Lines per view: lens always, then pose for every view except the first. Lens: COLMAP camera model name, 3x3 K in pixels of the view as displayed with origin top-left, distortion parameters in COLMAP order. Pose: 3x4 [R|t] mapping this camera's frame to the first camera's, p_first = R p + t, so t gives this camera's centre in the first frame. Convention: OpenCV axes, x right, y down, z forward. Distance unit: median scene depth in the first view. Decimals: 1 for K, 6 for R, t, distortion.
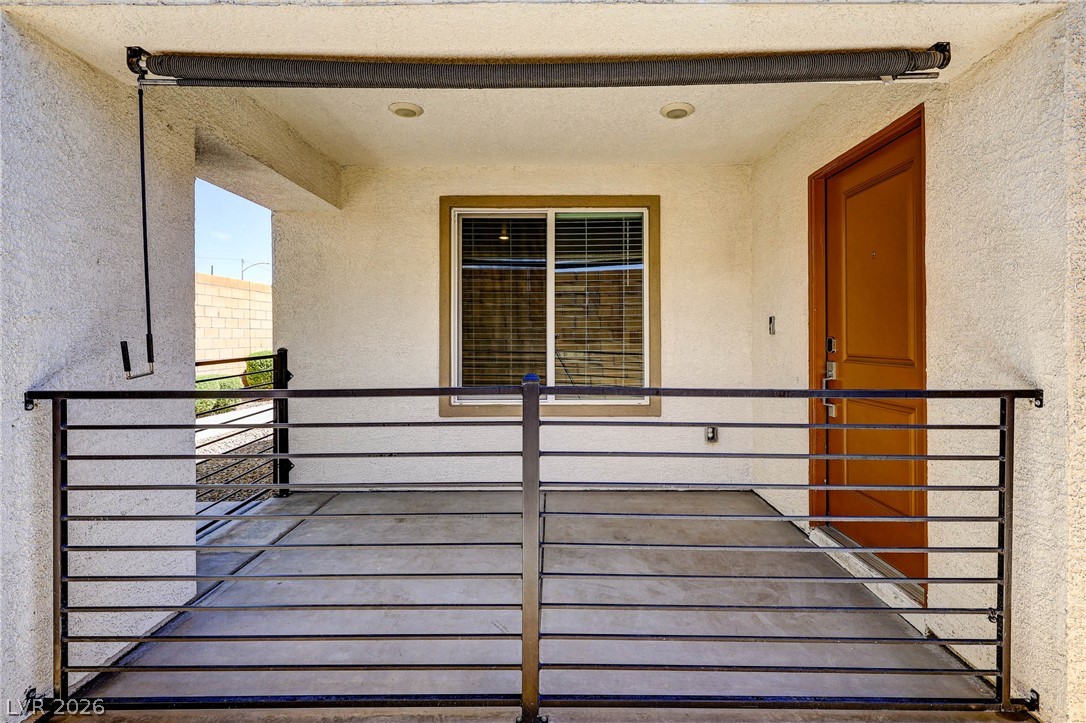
lens RADIAL K [[508.6, 0, 548.1], [0, 508.6, 331.2], [0, 0, 1]] dist [-0.000353, -0.000087]
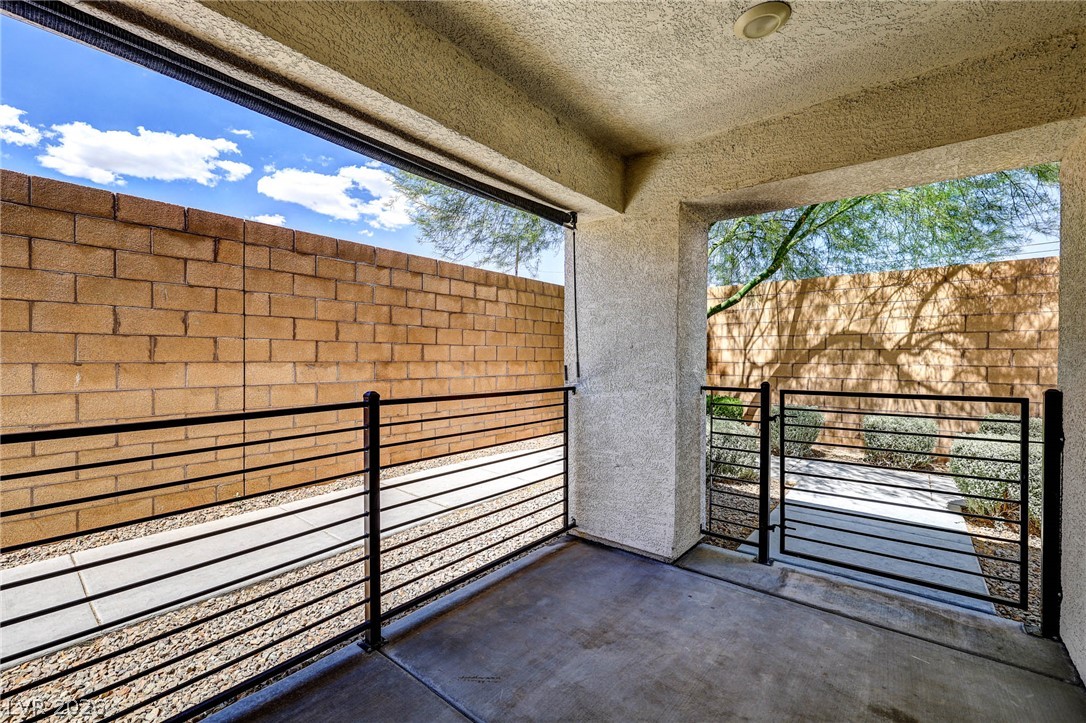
lens RADIAL K [[452.2, 0, 537.6], [0, 452.2, 356.4], [0, 0, 1]] dist [-0.001532, -0.000134]
pose [[-0.620890, -0.000338, -0.783897, 0.268401], [0.002367, 0.999995, -0.002307, -0.004839], [0.783894, -0.003288, -0.620886, 0.857778]]
